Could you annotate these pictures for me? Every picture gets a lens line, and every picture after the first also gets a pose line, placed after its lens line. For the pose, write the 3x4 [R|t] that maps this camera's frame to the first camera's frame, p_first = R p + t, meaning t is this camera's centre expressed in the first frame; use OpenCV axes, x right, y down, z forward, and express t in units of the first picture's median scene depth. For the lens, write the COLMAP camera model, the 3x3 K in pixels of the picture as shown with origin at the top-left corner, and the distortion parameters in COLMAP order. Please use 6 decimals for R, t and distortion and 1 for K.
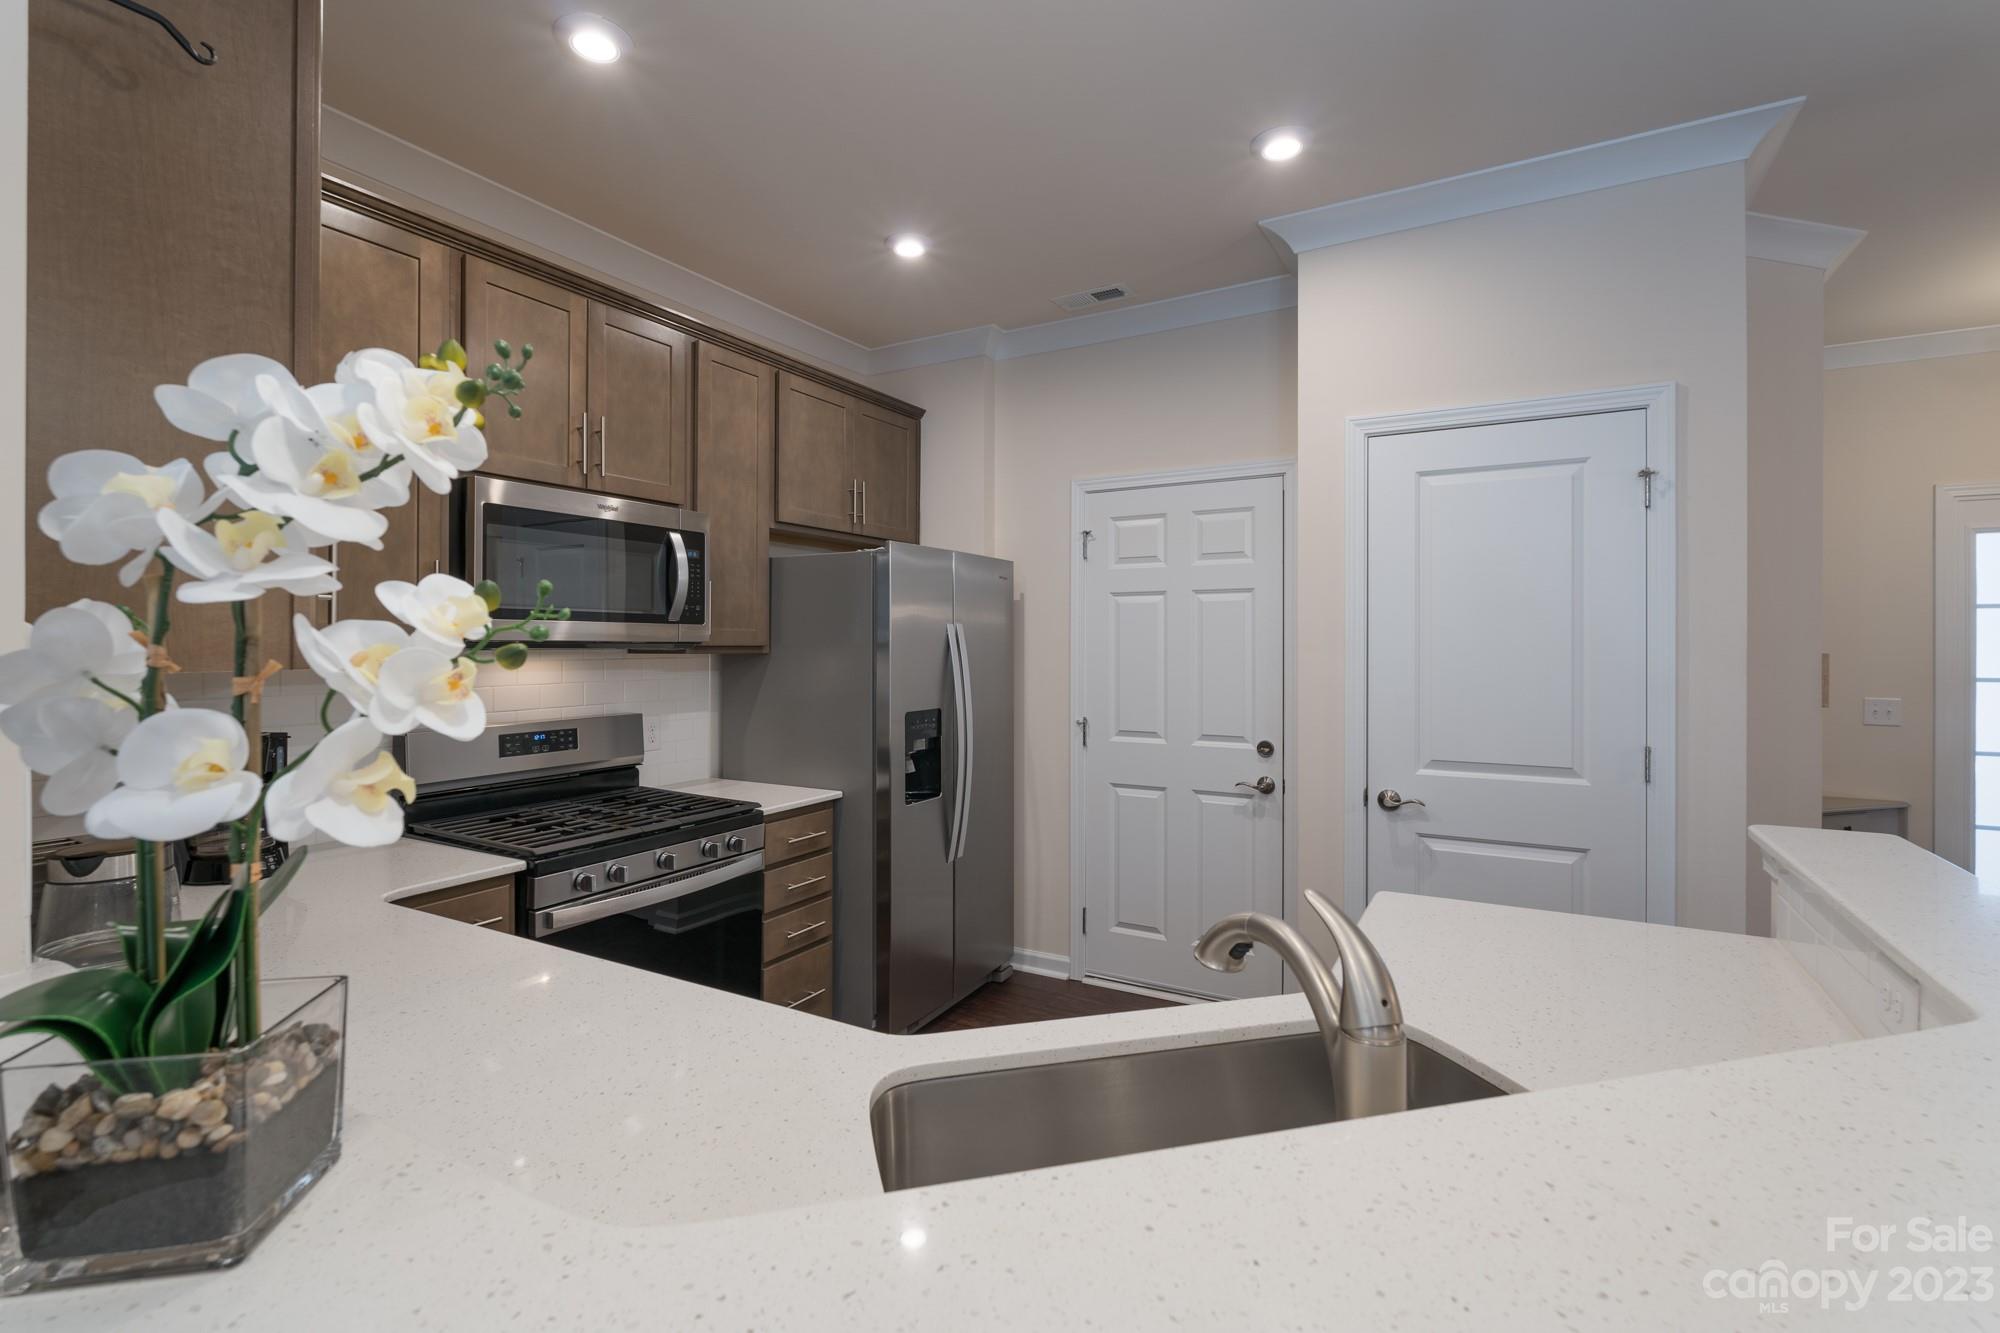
lens RADIAL K [[908.3, 0, 987.9], [0, 908.3, 652.6], [0, 0, 1]] dist [-0.004276, 0.001121]
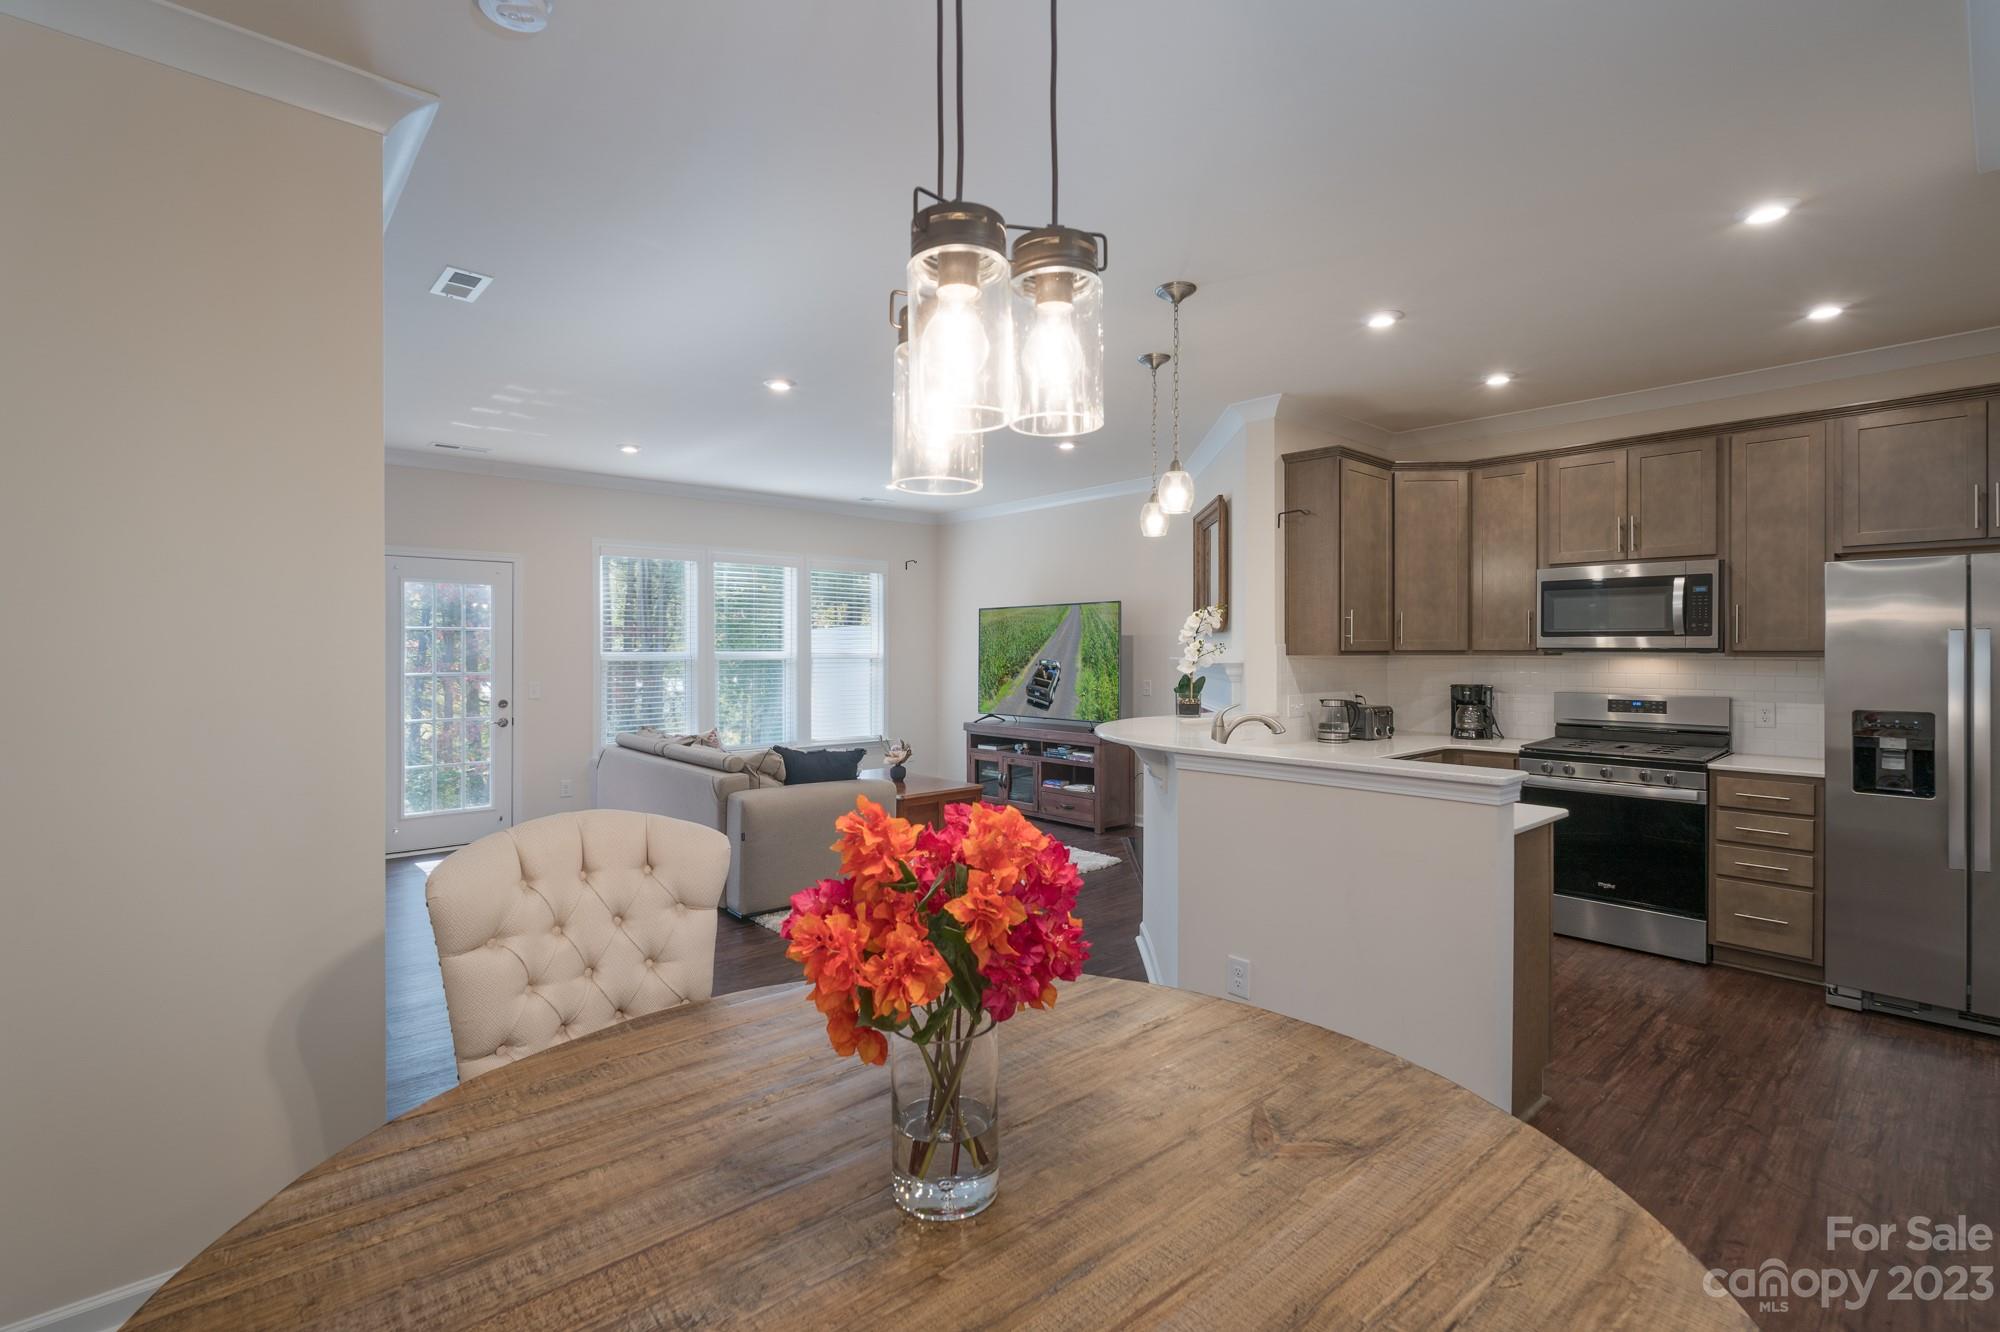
lens RADIAL K [[908.3, 0, 990.9], [0, 908.3, 645.7], [0, 0, 1]] dist [-0.004276, 0.001121]
pose [[-0.304237, -0.001780, -0.952595, 1.460060], [-0.005716, 0.999984, -0.000043, -0.008853], [0.952579, 0.005432, -0.304242, 0.348103]]
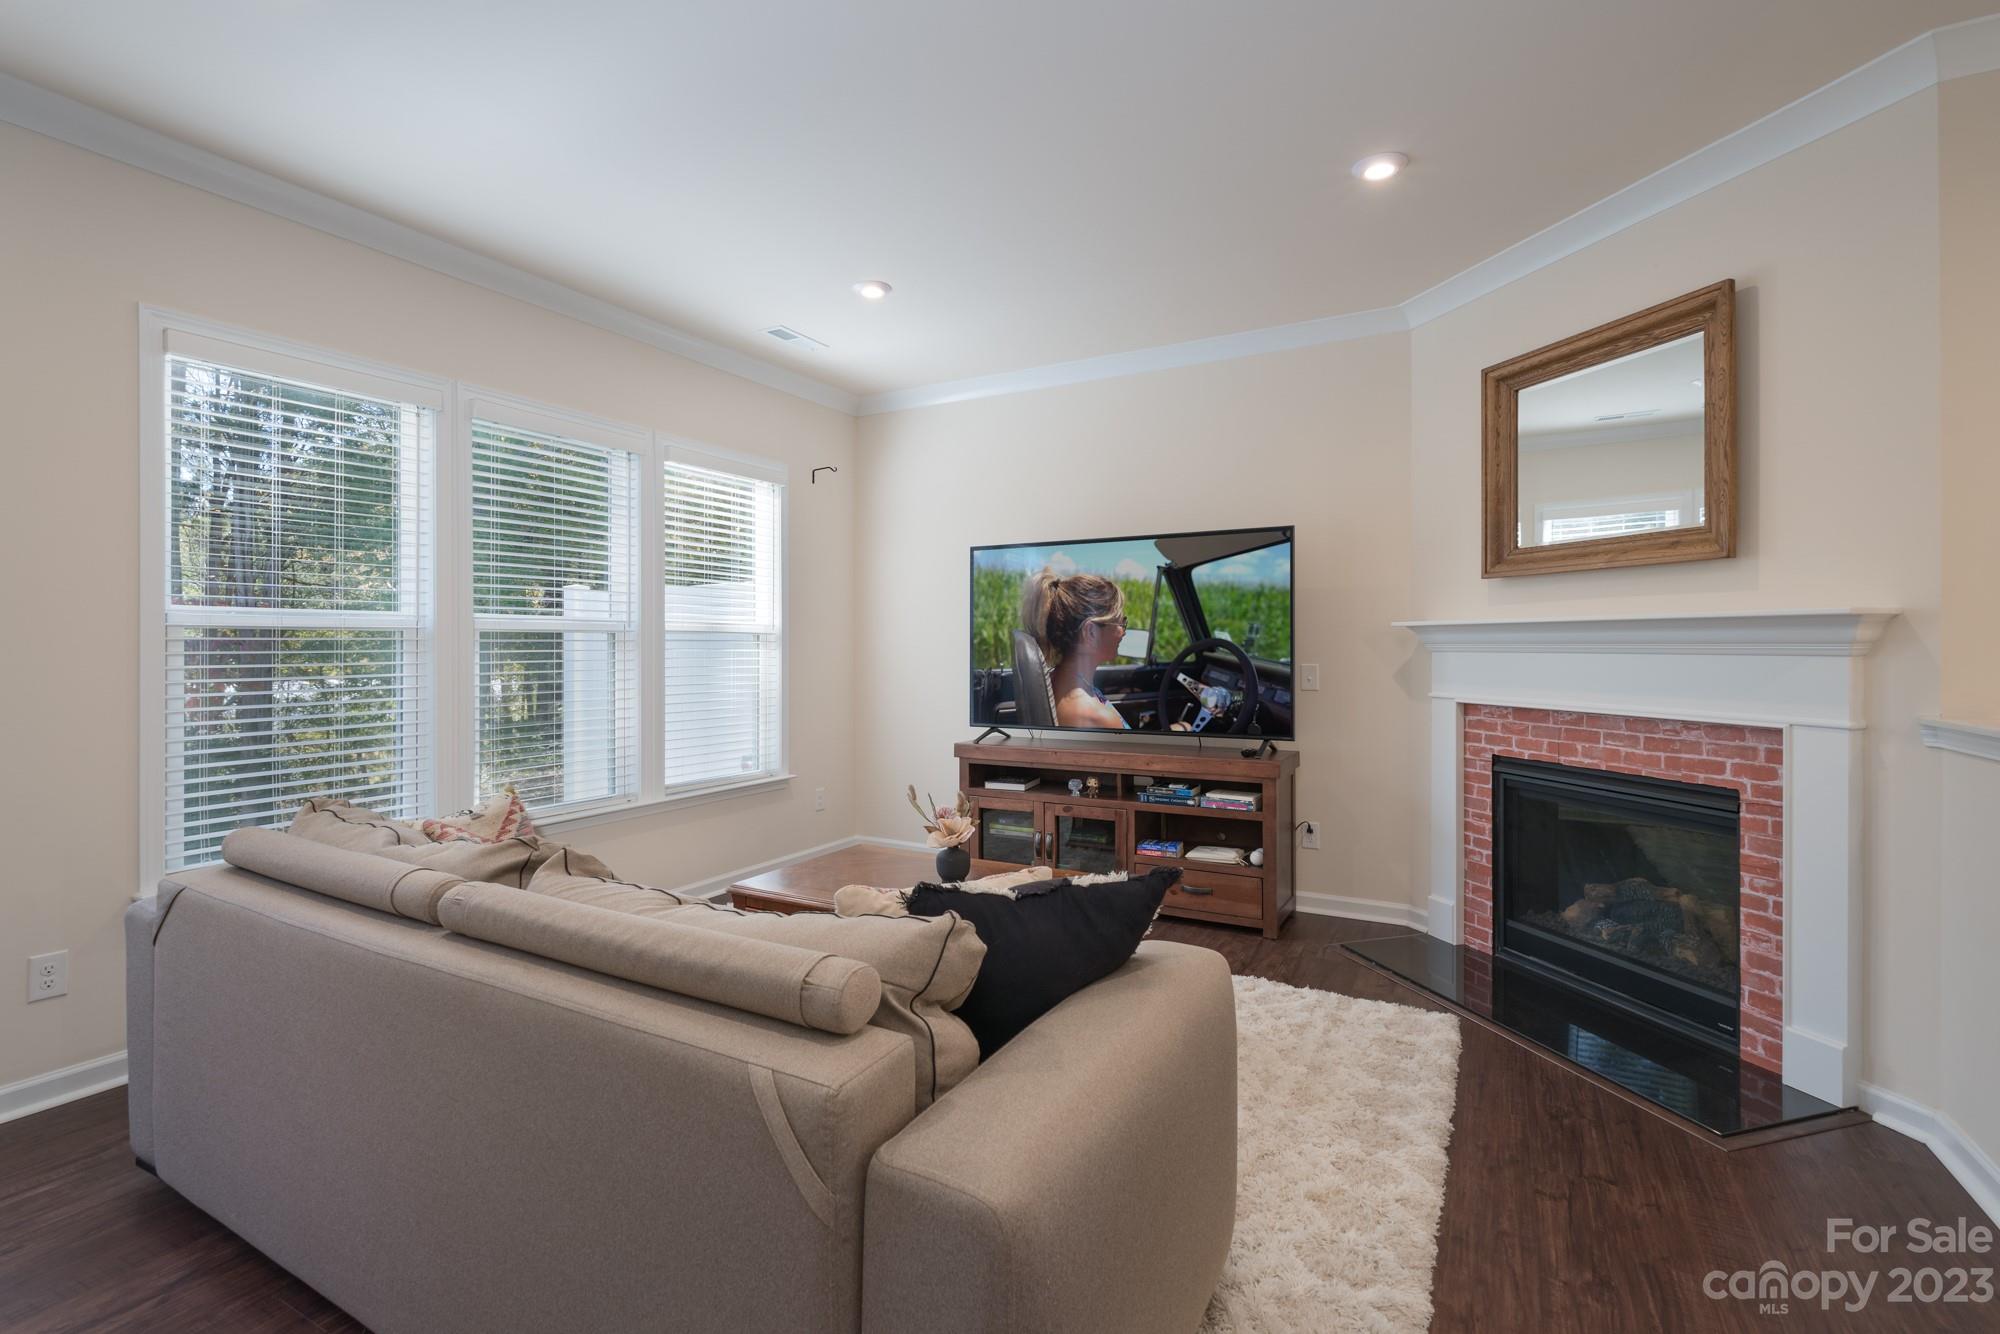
lens RADIAL K [[908.3, 0, 993.3], [0, 908.3, 654.0], [0, 0, 1]] dist [-0.004276, 0.001121]
pose [[0.024324, 0.010210, -0.999652, 0.387735], [-0.007391, 0.999922, 0.010033, 0.056890], [0.999677, 0.007144, 0.024398, -0.578059]]
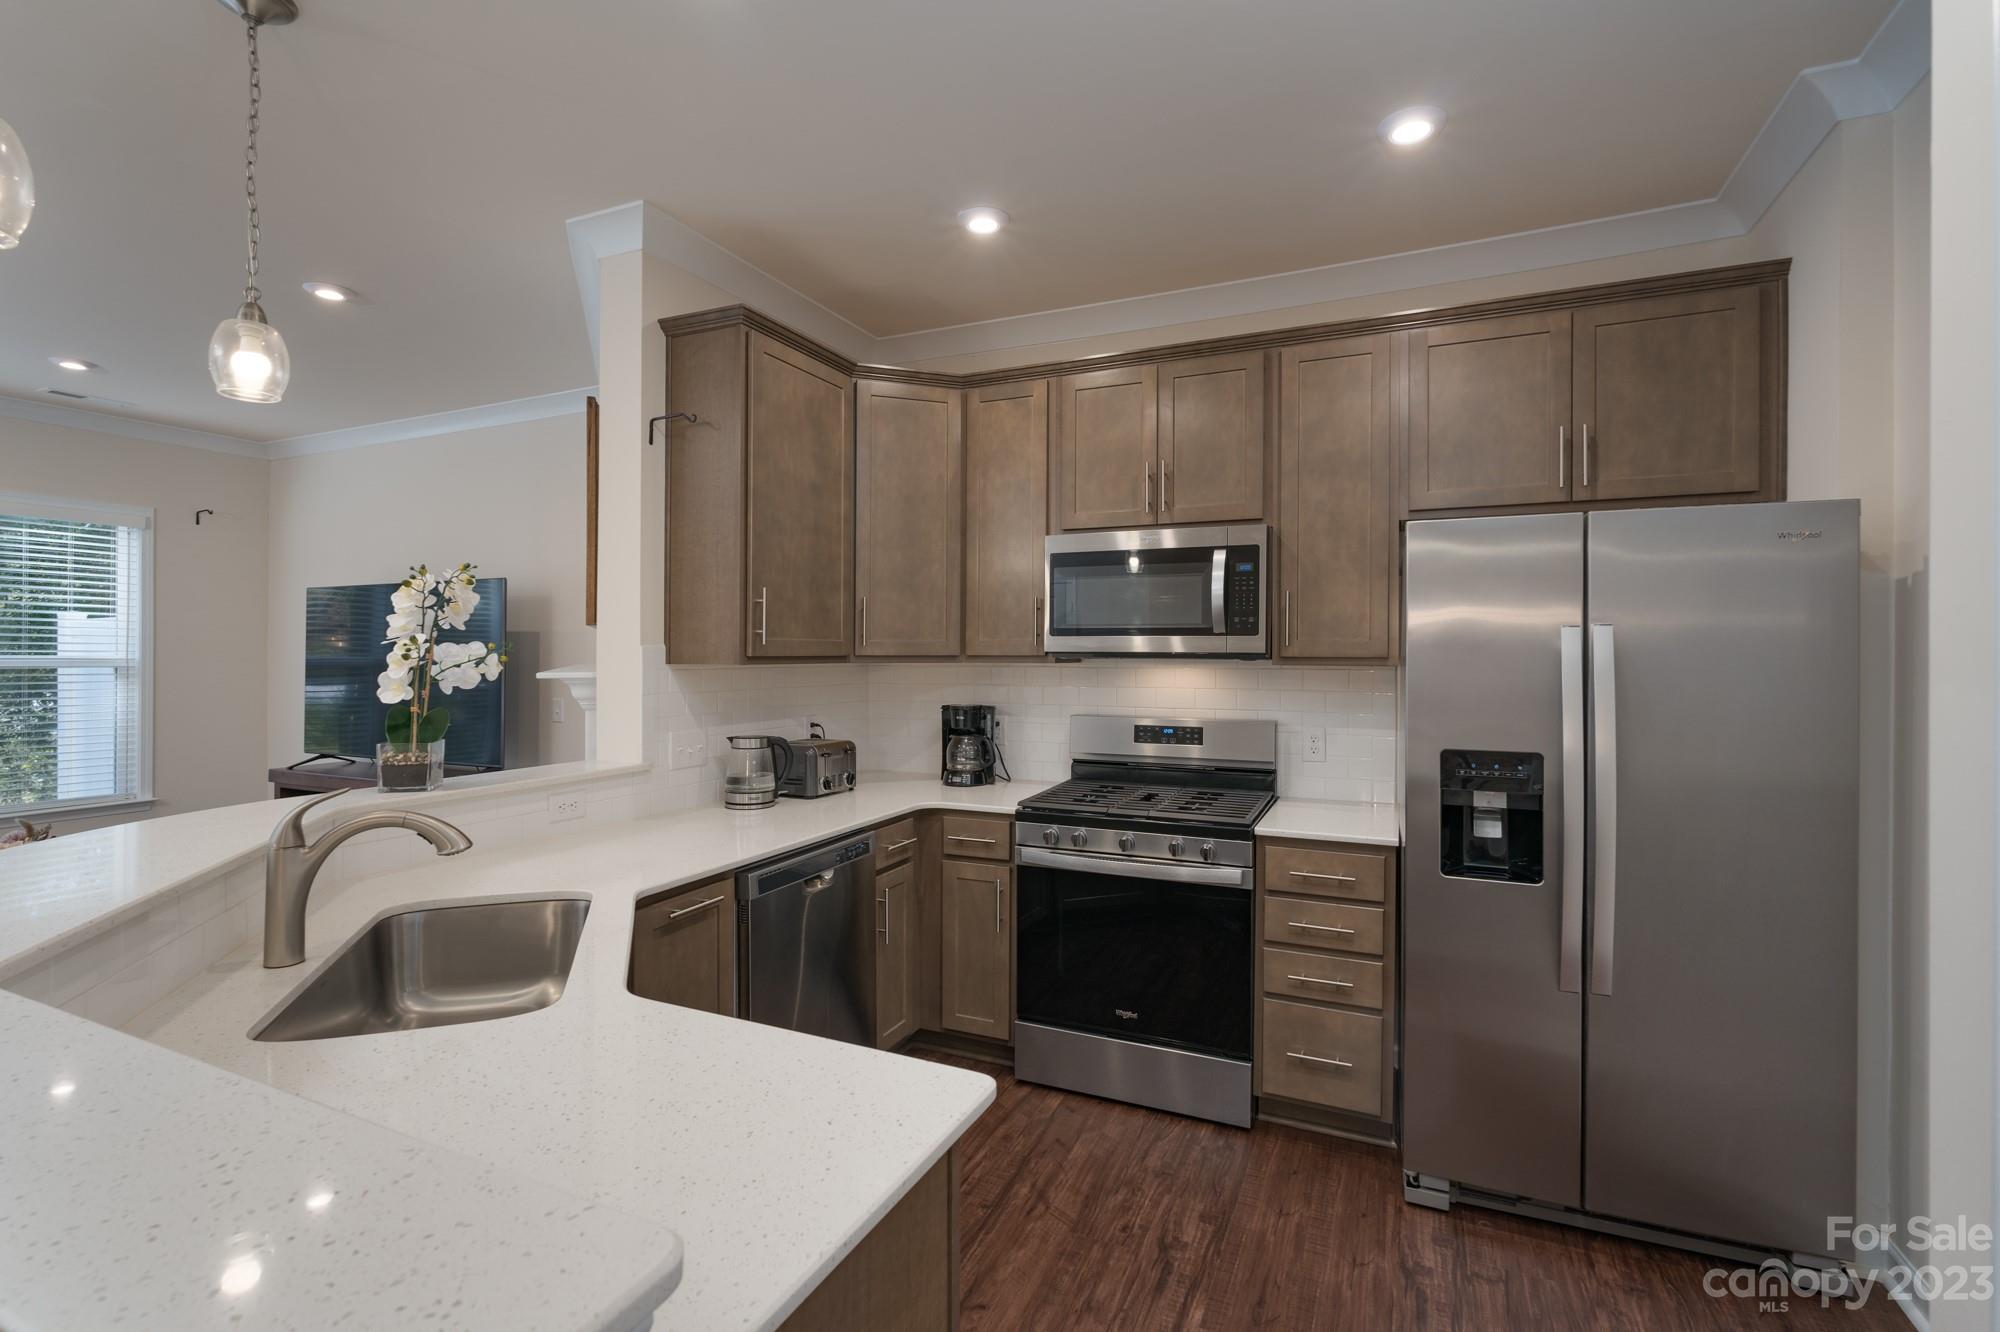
lens RADIAL K [[908.3, 0, 984.0], [0, 908.3, 651.0], [0, 0, 1]] dist [-0.004276, 0.001121]
pose [[0.096380, 0.001790, -0.995343, 0.674300], [-0.008480, 0.999964, 0.000977, -0.012475], [0.995308, 0.008347, 0.096392, 0.615641]]
